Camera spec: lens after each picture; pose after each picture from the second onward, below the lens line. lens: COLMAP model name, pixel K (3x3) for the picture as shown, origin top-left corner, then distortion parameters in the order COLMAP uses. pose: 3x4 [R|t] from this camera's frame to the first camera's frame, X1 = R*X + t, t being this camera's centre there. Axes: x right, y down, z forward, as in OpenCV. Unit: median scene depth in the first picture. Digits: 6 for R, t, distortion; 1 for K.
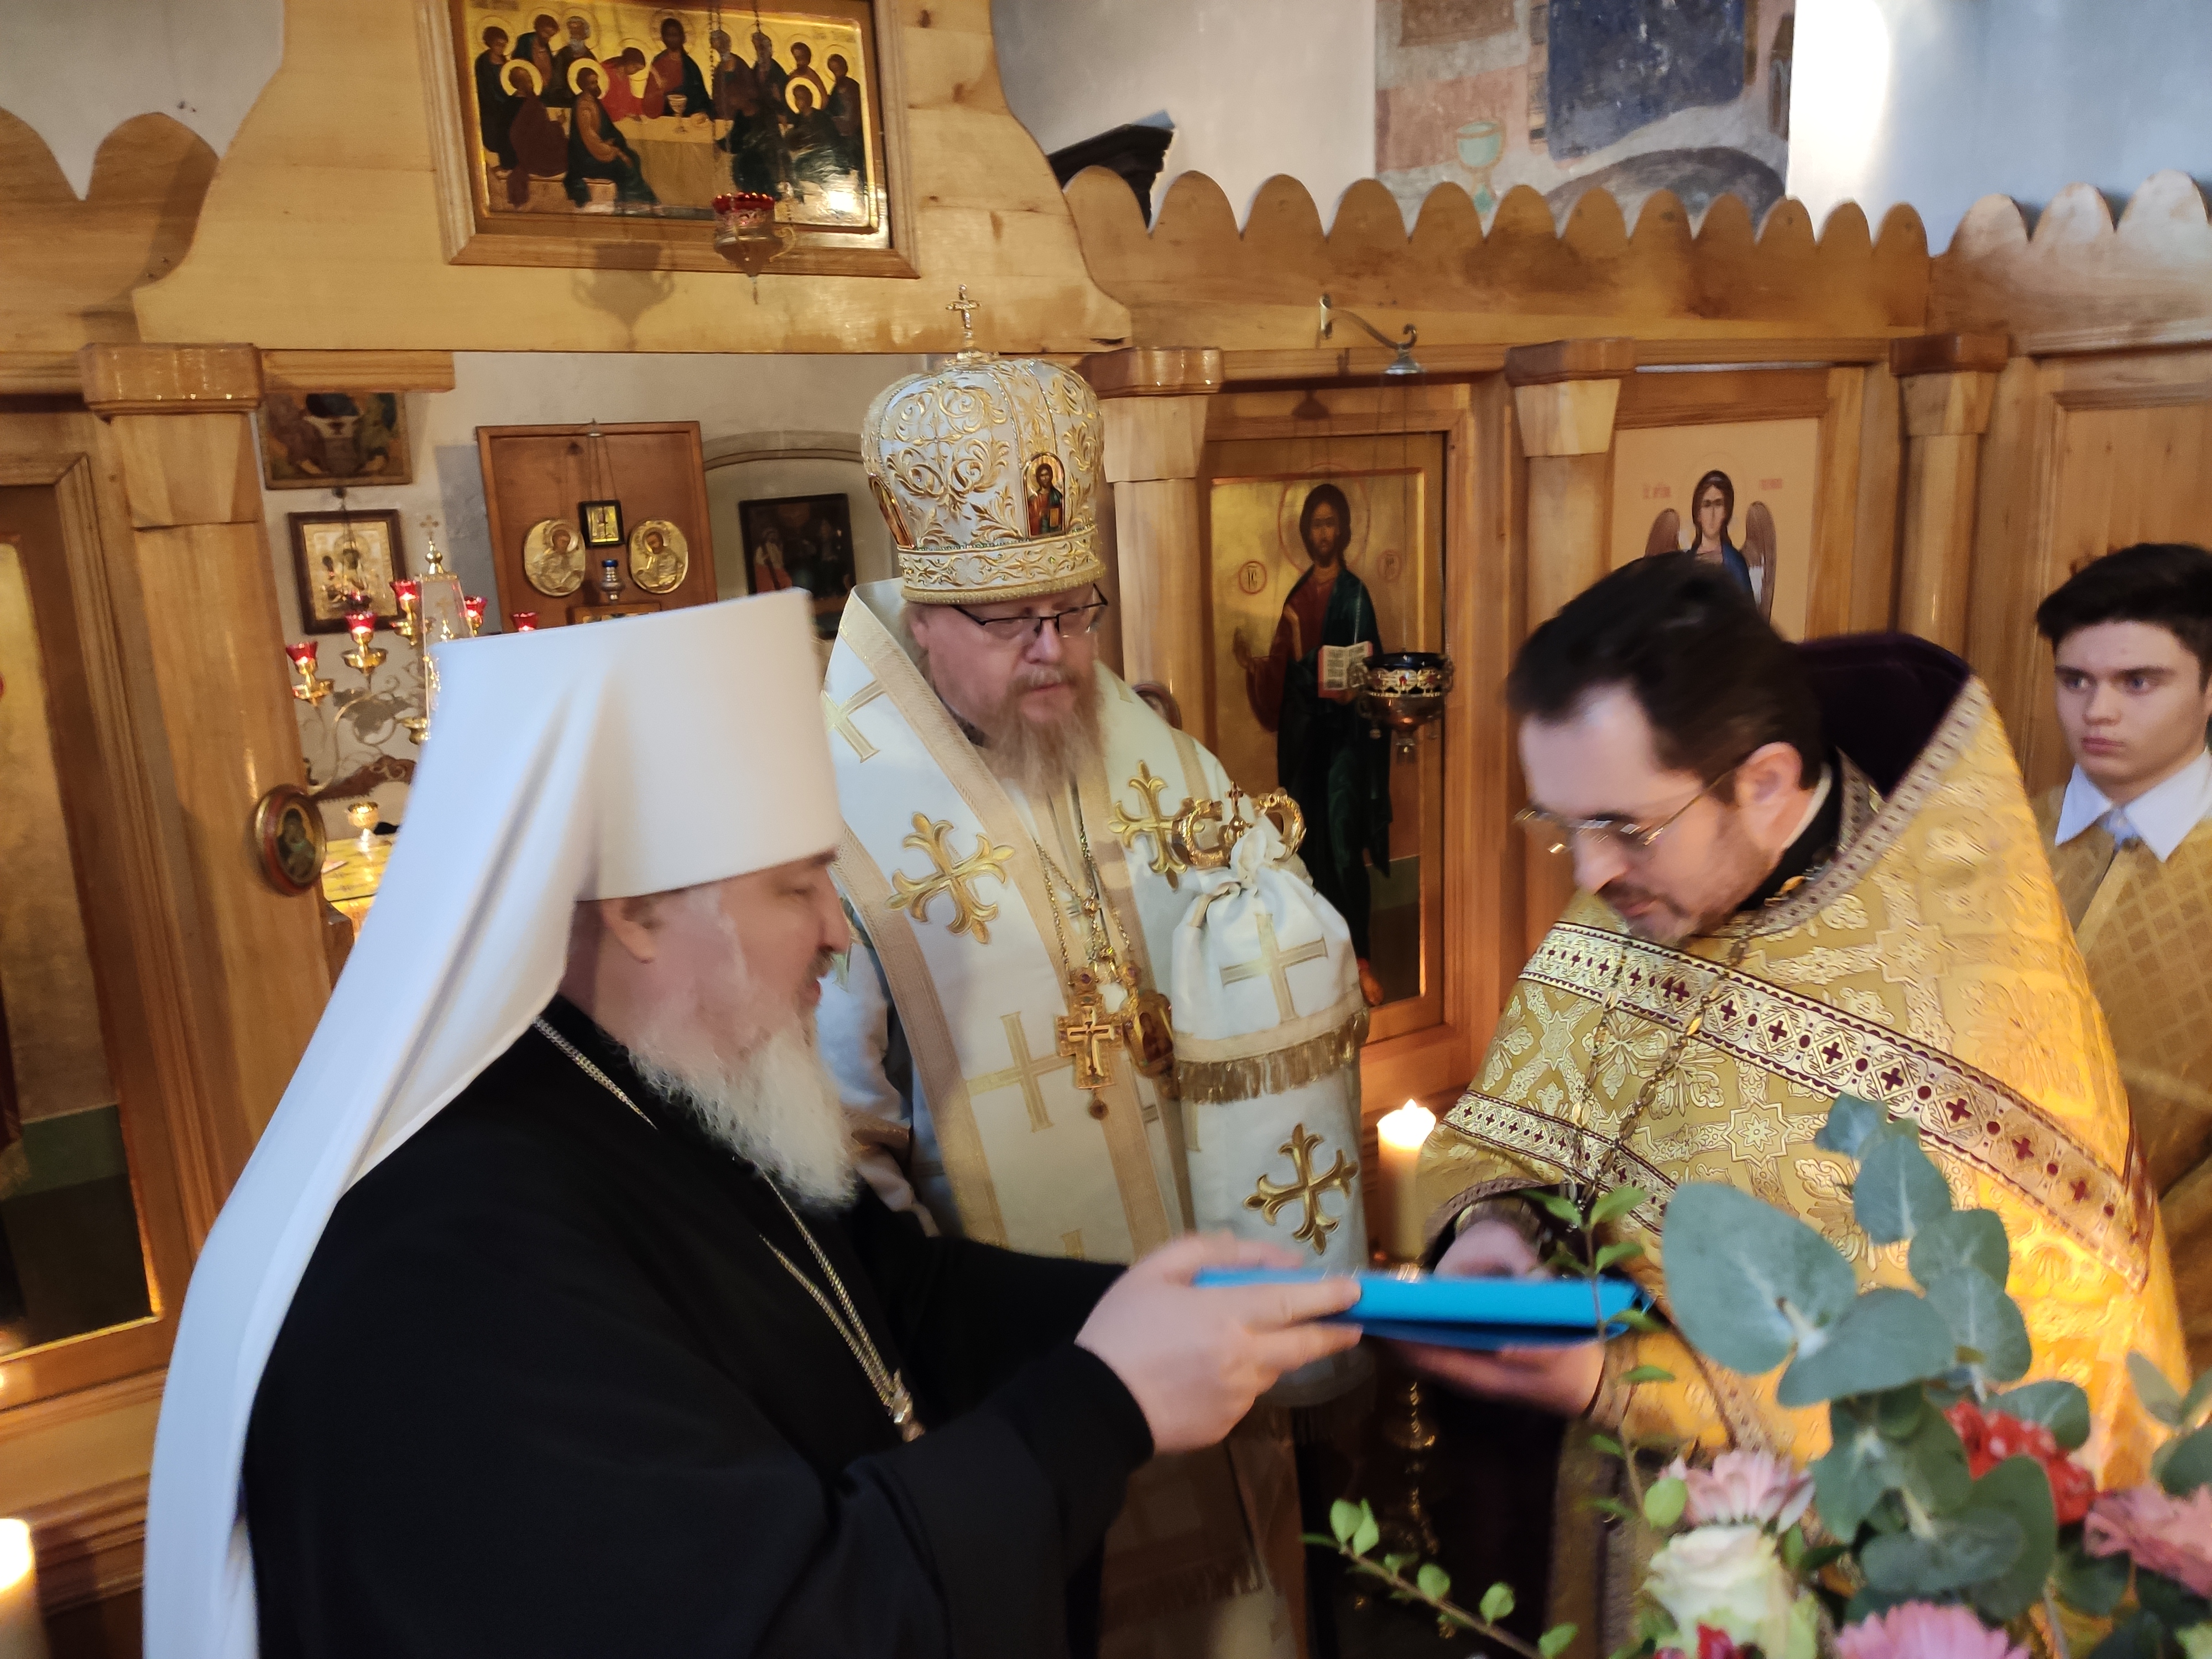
lens RADIAL K [[1716.0, 0, 1126.4], [0, 1716.0, 839.2], [0, 0, 1]] dist [0.059407, -0.081943]
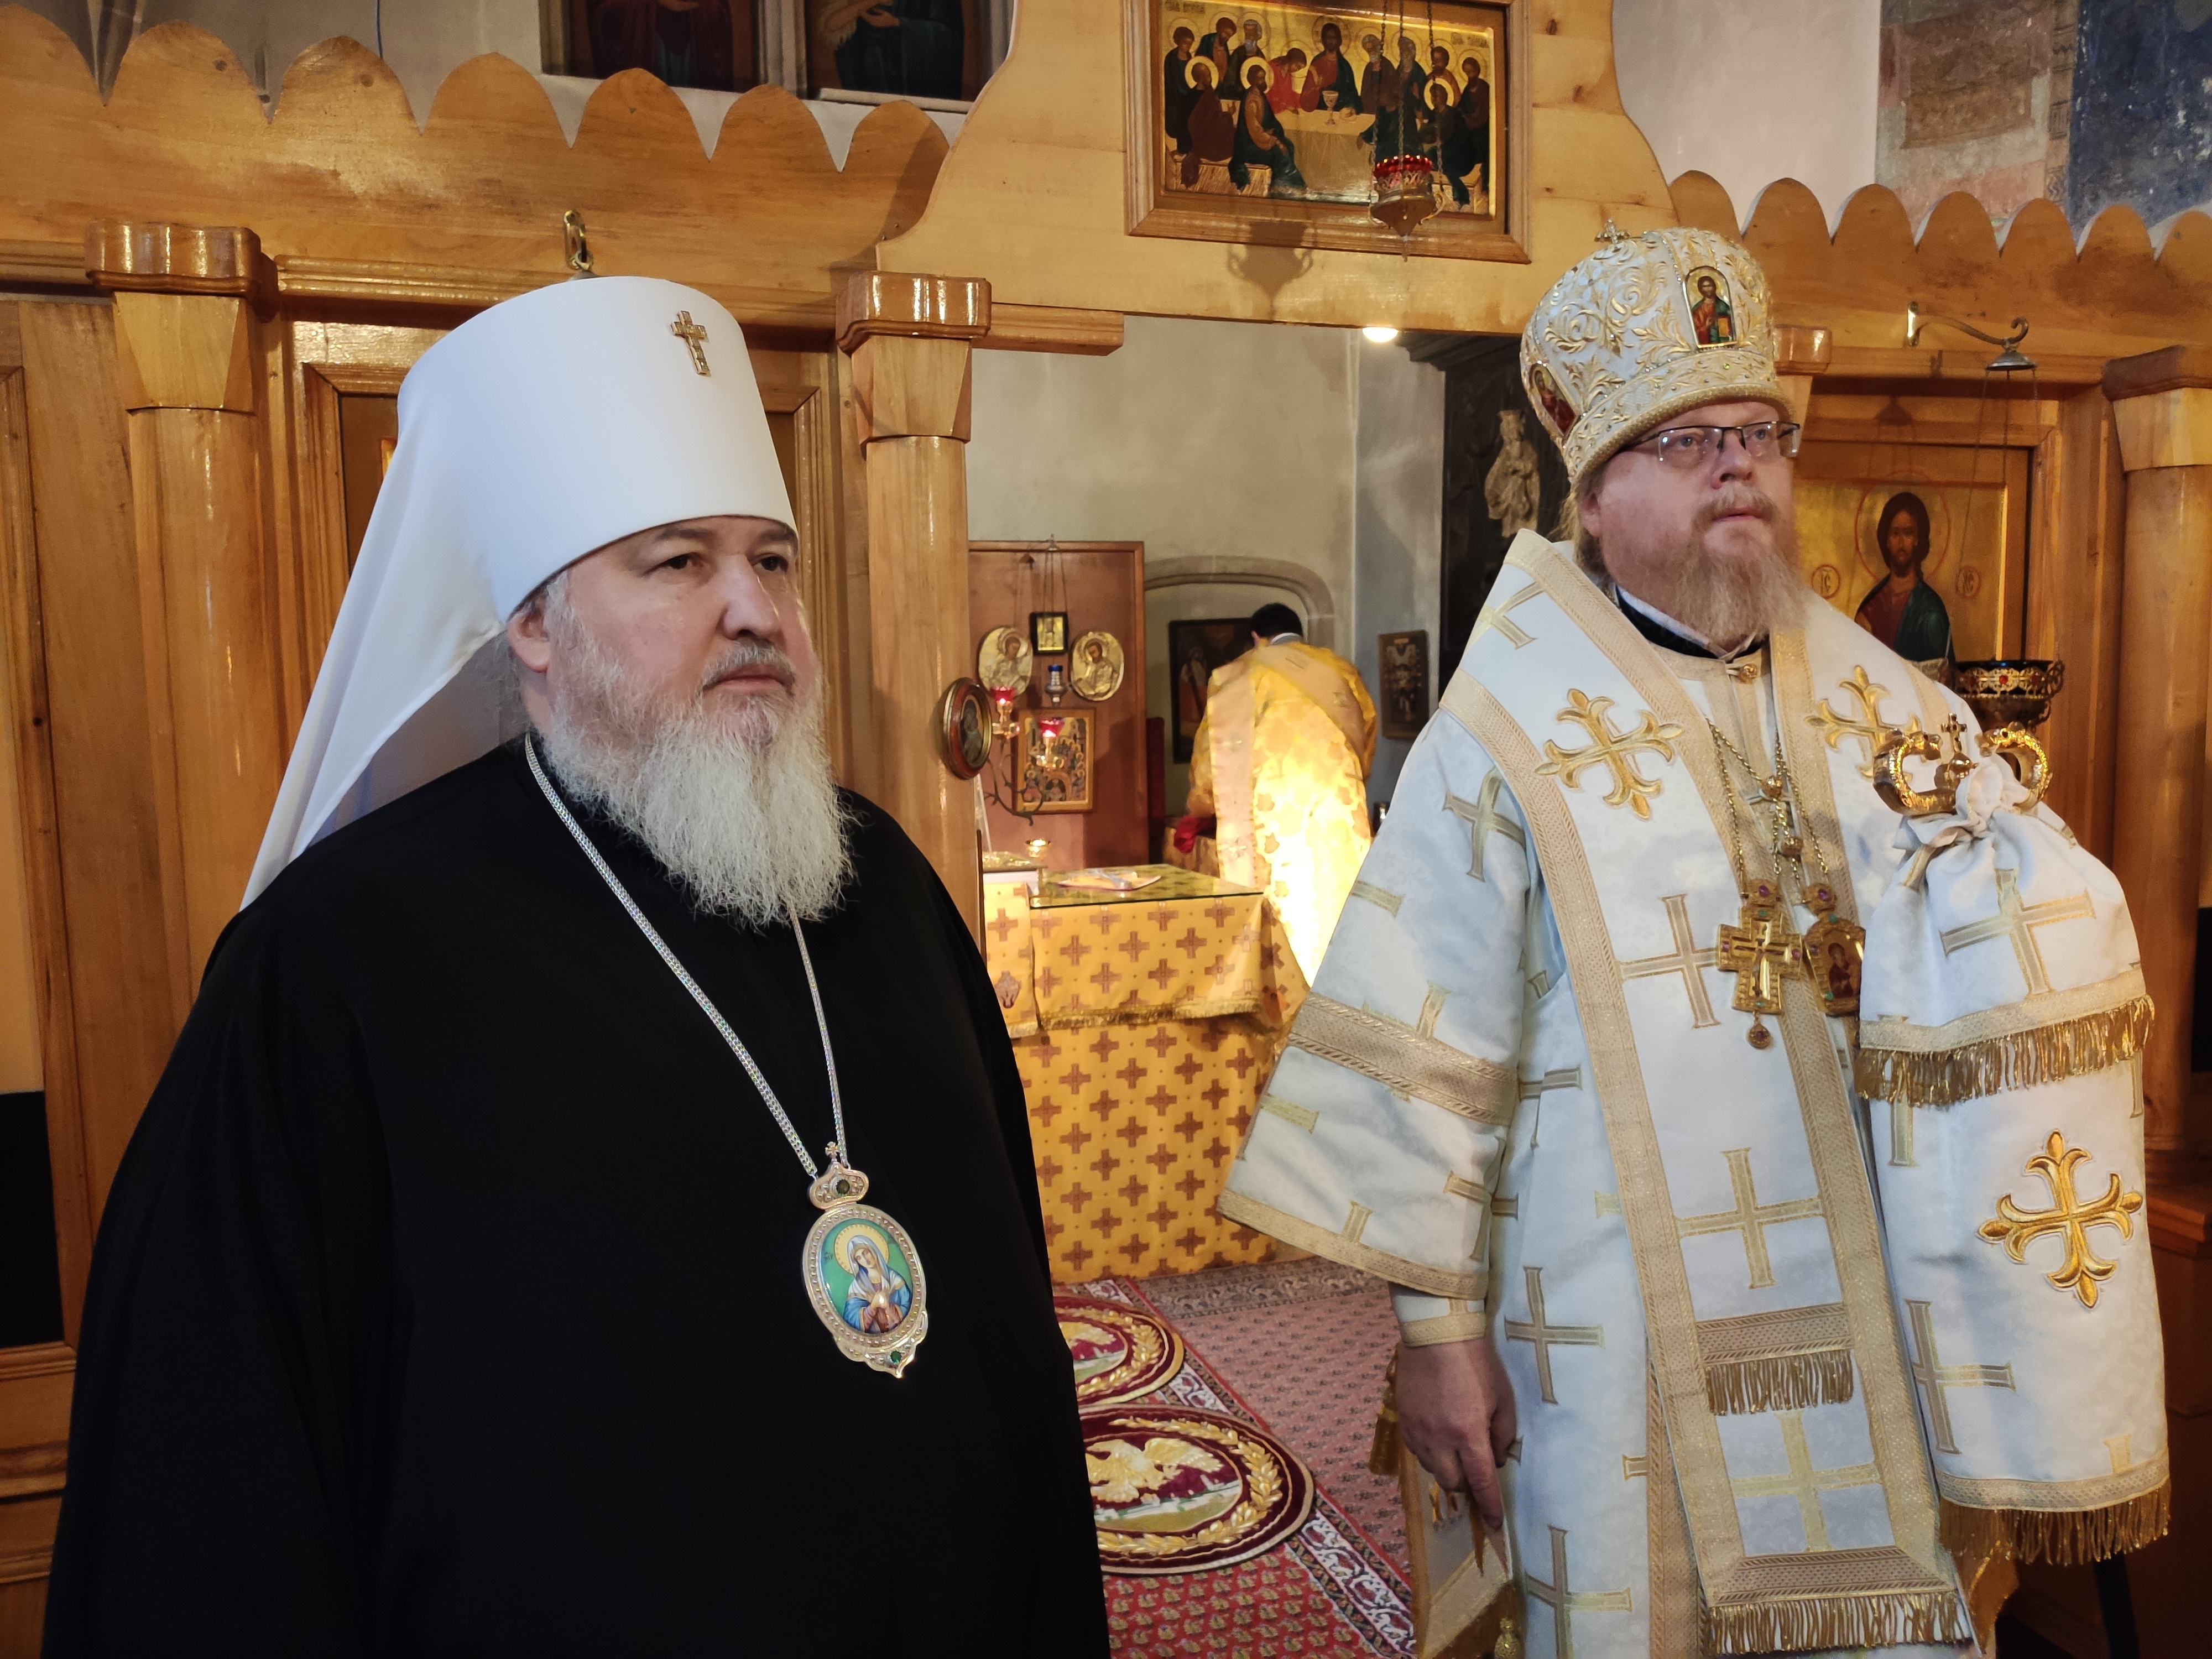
lens RADIAL K [[1716.0, 0, 1111.1], [0, 1716.0, 822.9], [0, 0, 1]] dist [0.059407, -0.081943]
pose [[0.977621, 0.046808, -0.205102, -0.115722], [-0.070106, 0.991693, -0.107839, 0.118390], [0.198350, 0.119804, 0.972782, -0.022641]]
